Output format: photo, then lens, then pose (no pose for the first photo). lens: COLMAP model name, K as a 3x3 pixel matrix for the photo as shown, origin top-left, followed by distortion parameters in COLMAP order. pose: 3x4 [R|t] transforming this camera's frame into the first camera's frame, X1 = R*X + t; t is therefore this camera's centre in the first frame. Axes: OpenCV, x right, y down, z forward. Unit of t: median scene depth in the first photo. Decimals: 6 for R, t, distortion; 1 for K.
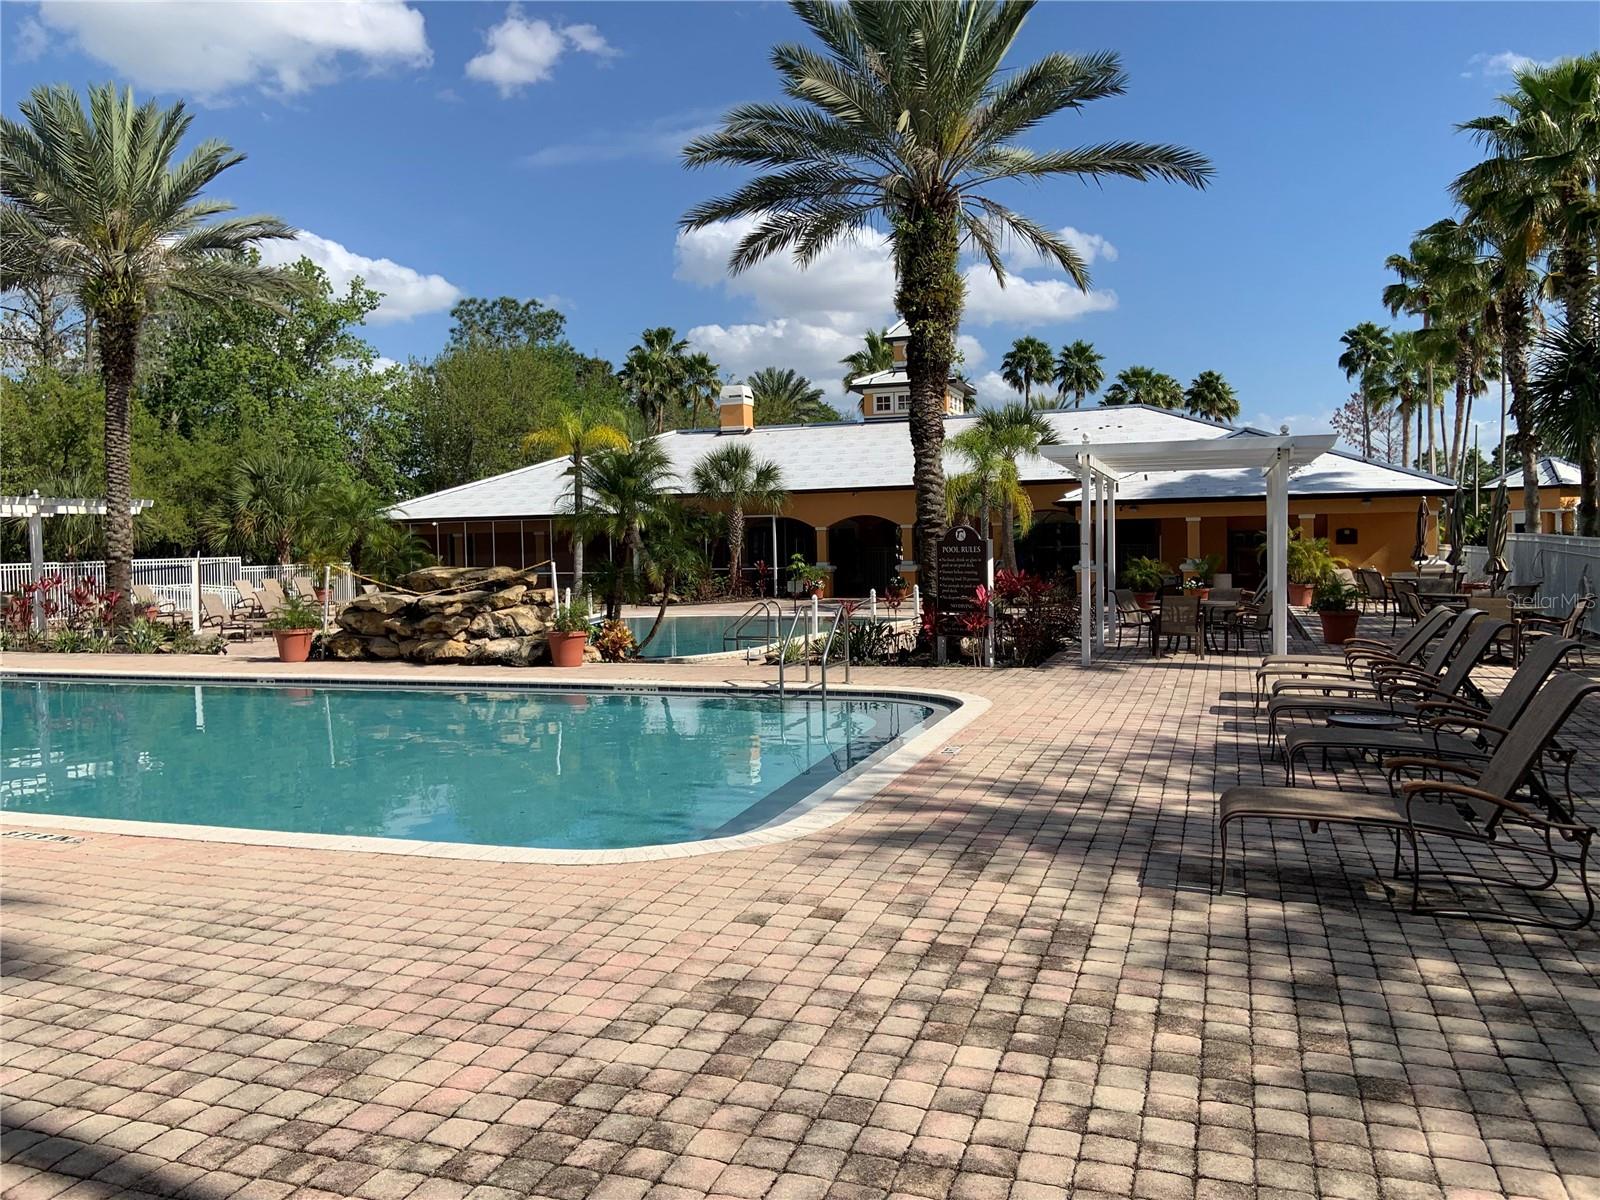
lens RADIAL K [[1208.1, 0, 787.0], [0, 1208.1, 591.0], [0, 0, 1]] dist [0.072323, -0.043446]
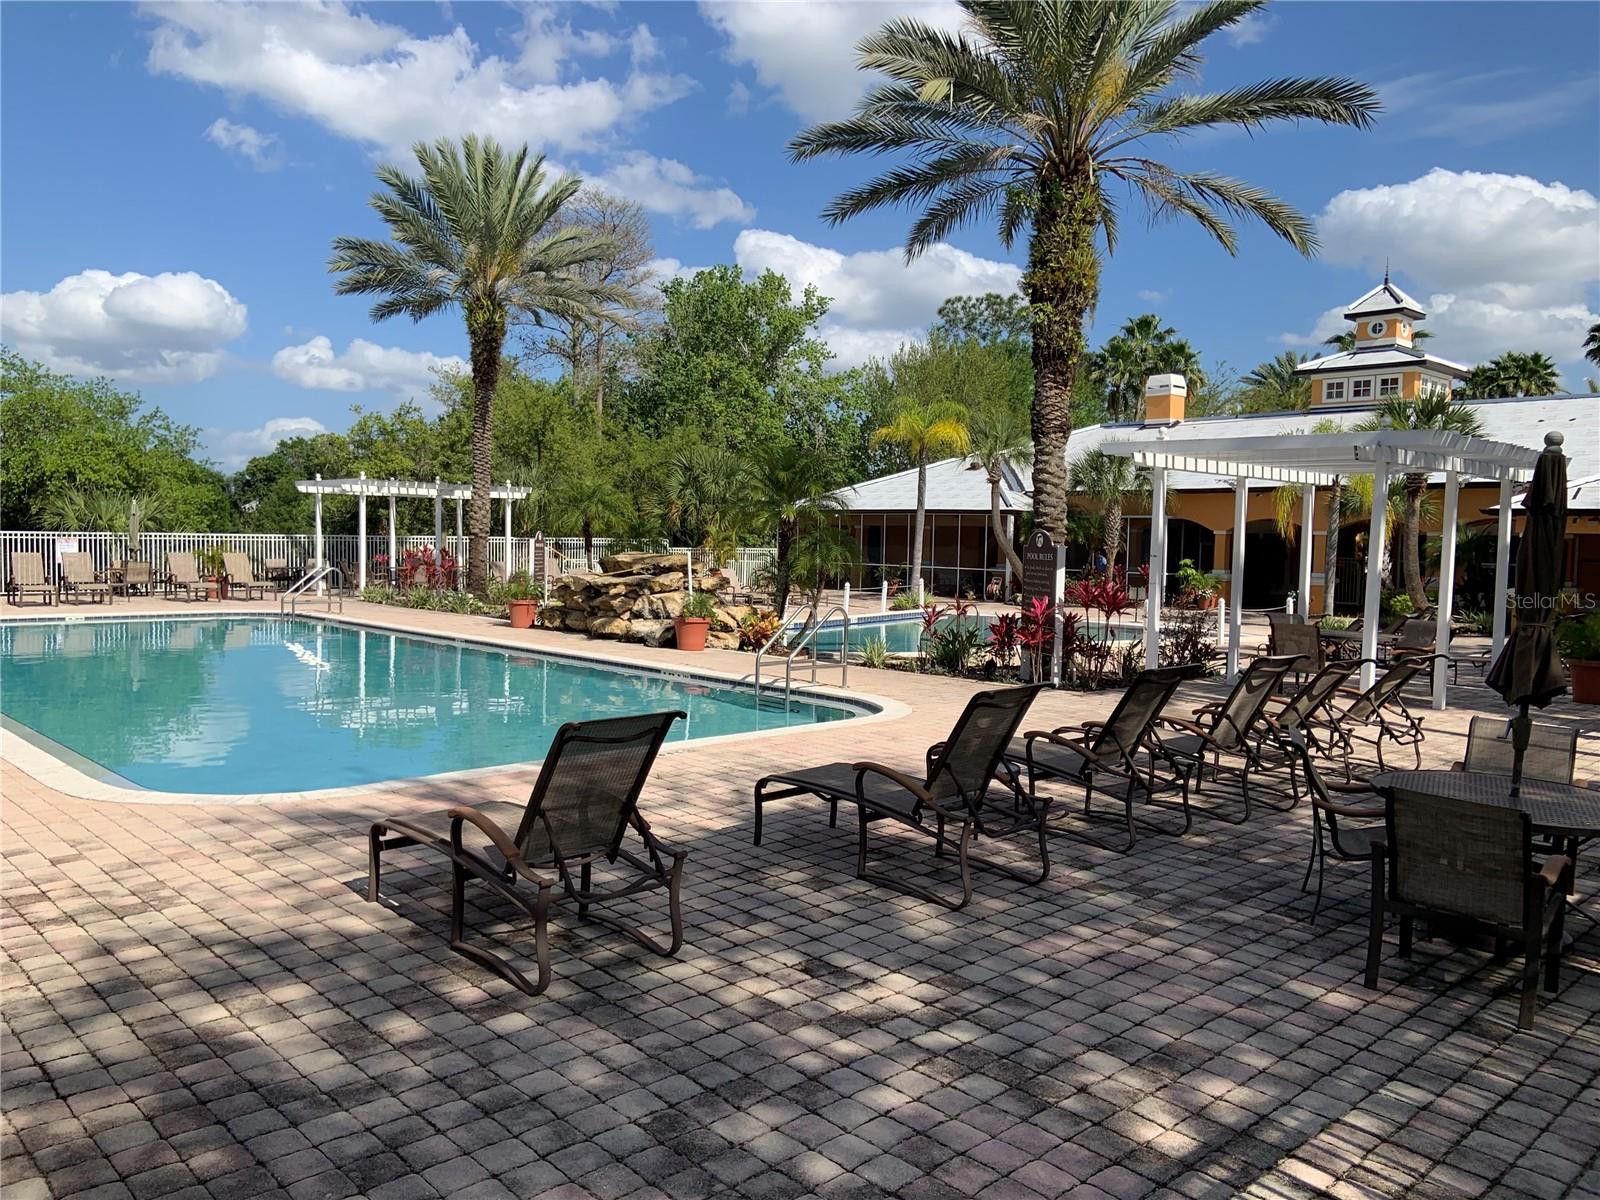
lens RADIAL K [[1208.1, 0, 789.4], [0, 1208.1, 615.4], [0, 0, 1]] dist [0.072323, -0.043446]
pose [[0.887908, 0.068138, -0.454947, 0.362227], [-0.057203, 0.997648, 0.037778, -0.012702], [0.456451, -0.007519, 0.889717, 0.094304]]
